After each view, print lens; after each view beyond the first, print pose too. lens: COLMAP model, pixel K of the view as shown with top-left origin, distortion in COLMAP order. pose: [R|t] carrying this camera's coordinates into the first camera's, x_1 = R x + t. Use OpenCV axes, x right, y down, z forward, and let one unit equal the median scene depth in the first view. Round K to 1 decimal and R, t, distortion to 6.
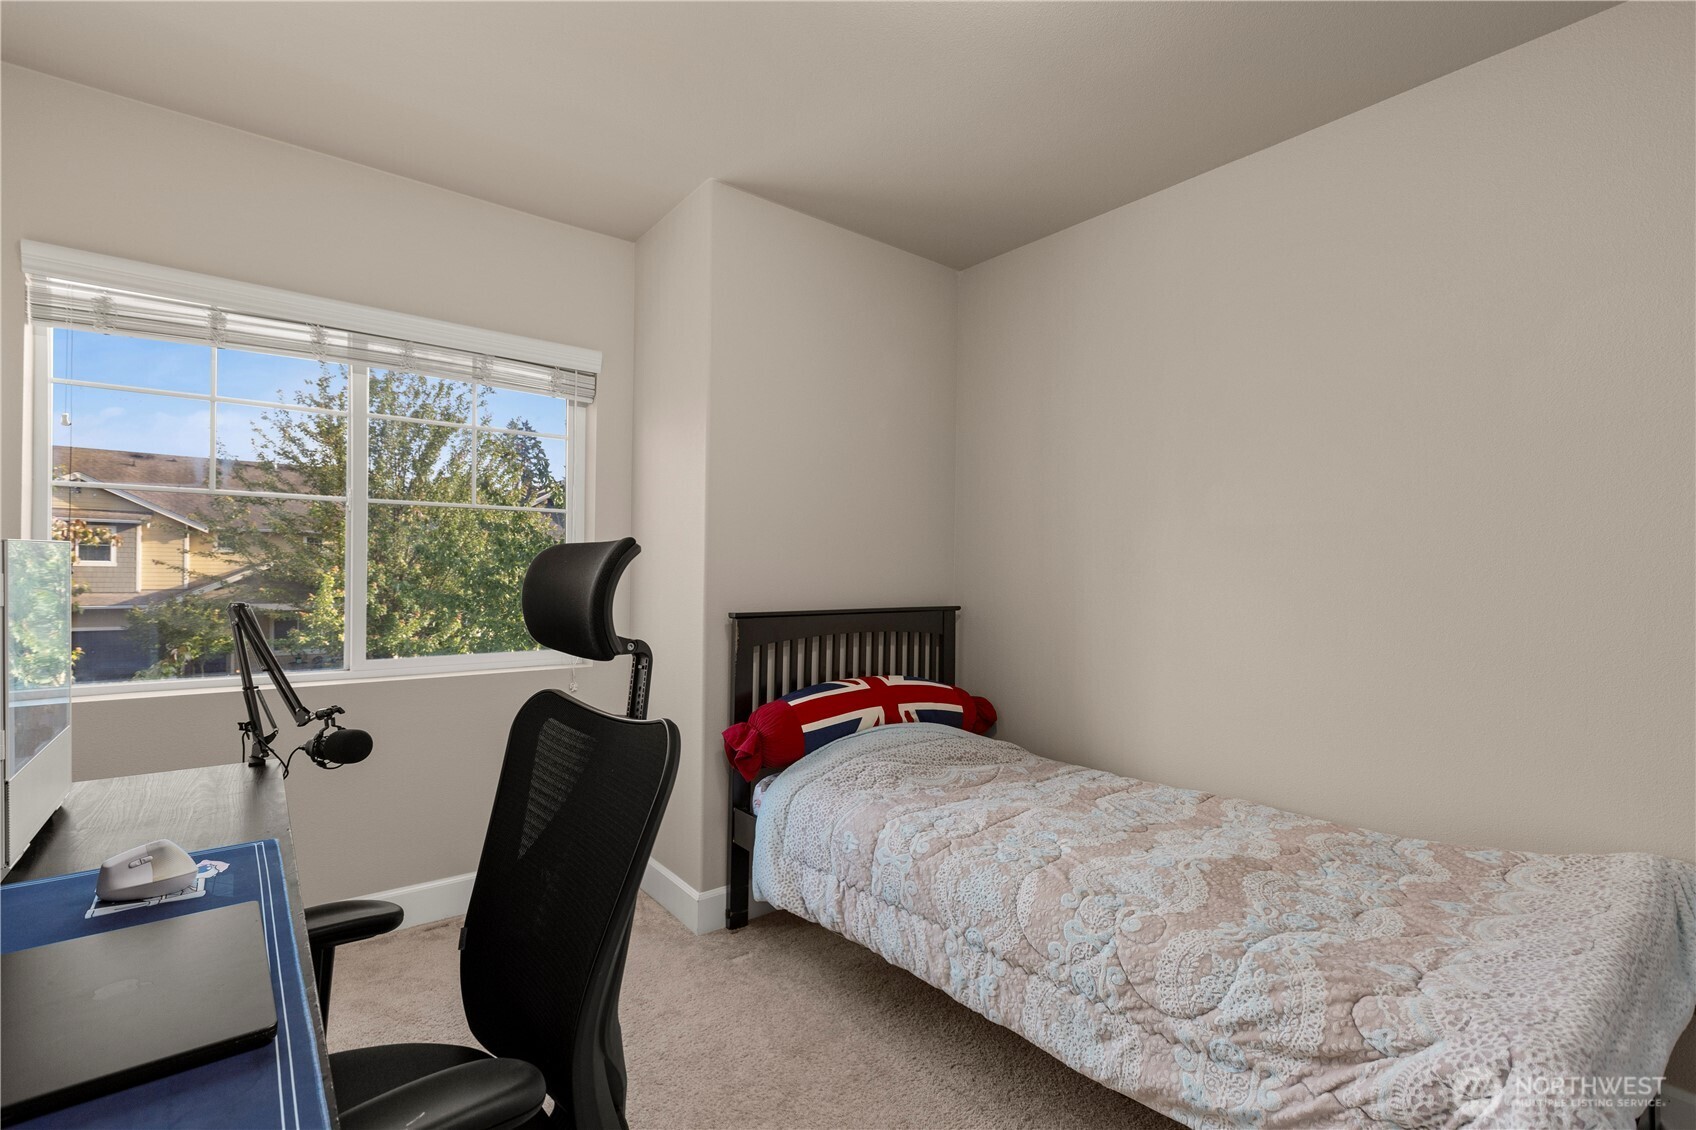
lens RADIAL K [[773.8, 0, 842.4], [0, 773.8, 571.5], [0, 0, 1]] dist [0.000396, -0.000057]
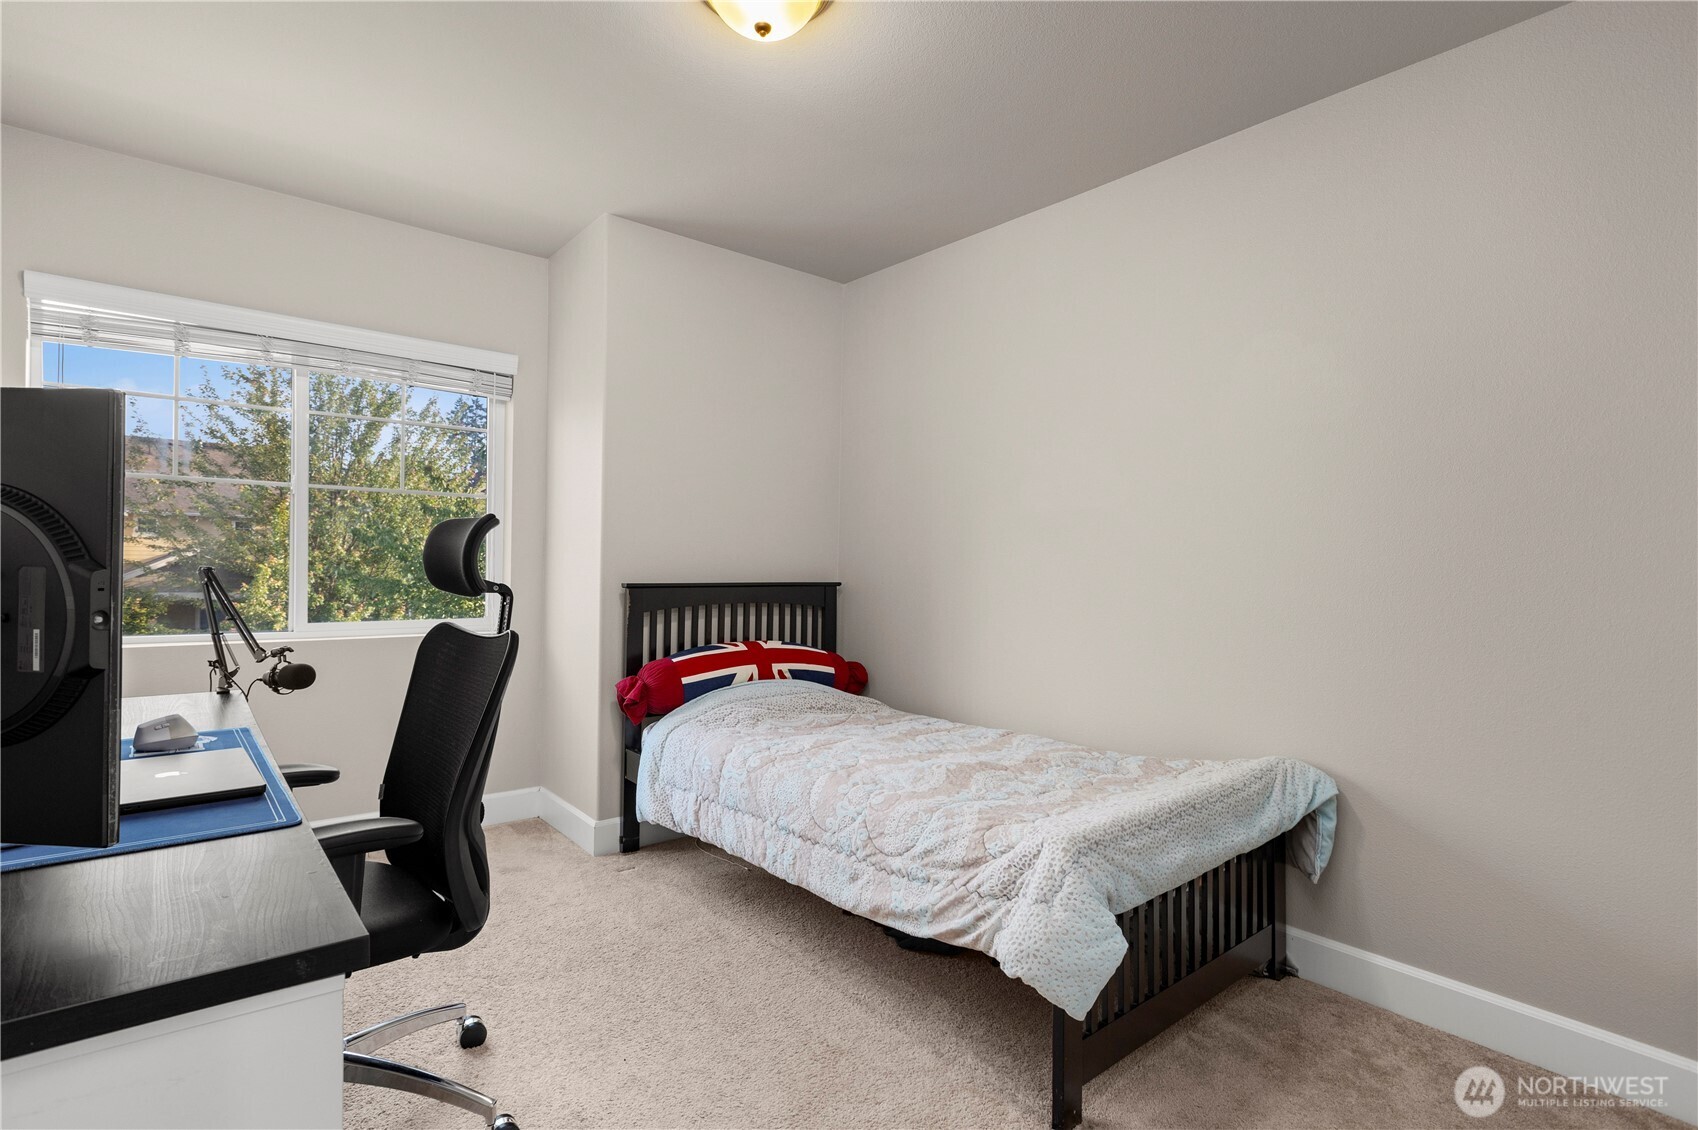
lens RADIAL K [[839.6, 0, 847.5], [0, 839.6, 569.7], [0, 0, 1]] dist [-0.000534, 0.000970]
pose [[0.999639, 0.004957, 0.026397, 0.201767], [-0.005148, 0.999961, 0.007169, 0.027198], [-0.026360, -0.007302, 0.999626, -0.352416]]
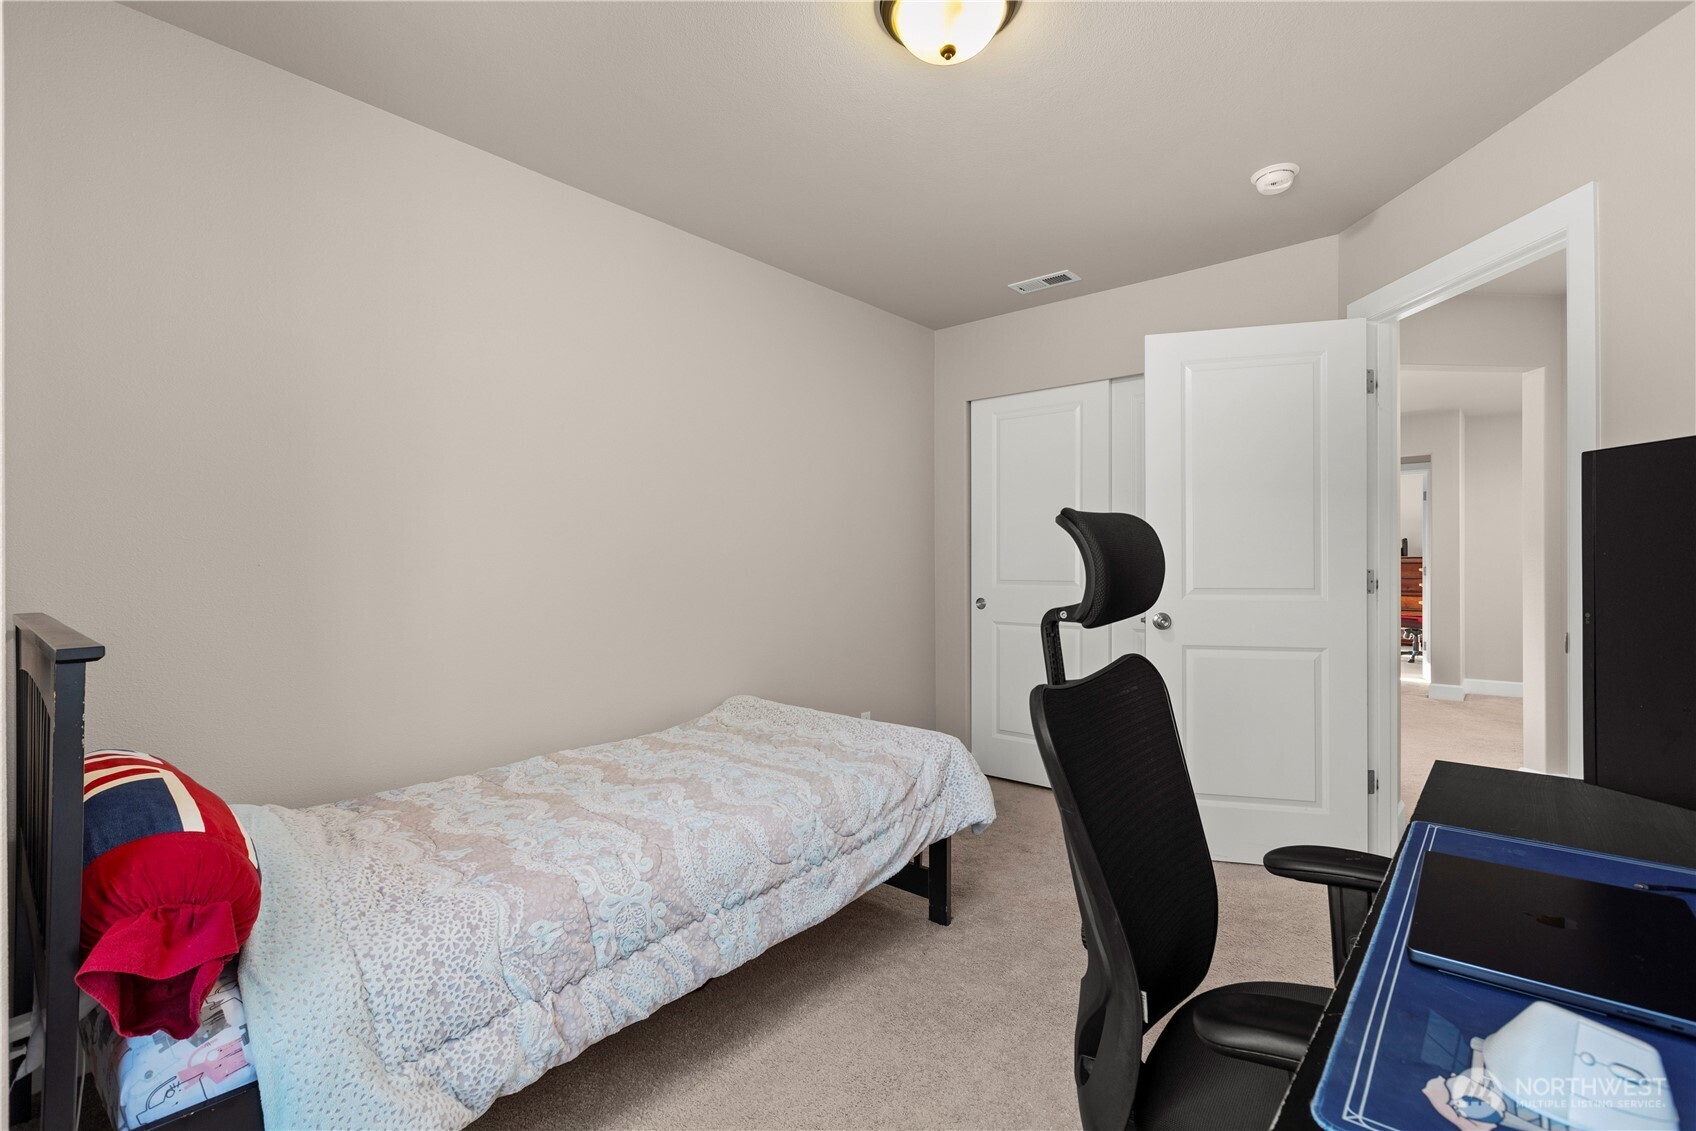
lens RADIAL K [[773.8, 0, 842.4], [0, 773.8, 572.0], [0, 0, 1]] dist [0.000396, -0.000057]
pose [[-0.186367, -0.018786, 0.982301, -0.725303], [0.005759, 0.999779, 0.020213, 0.013498], [-0.982463, 0.009424, -0.186217, 0.876549]]
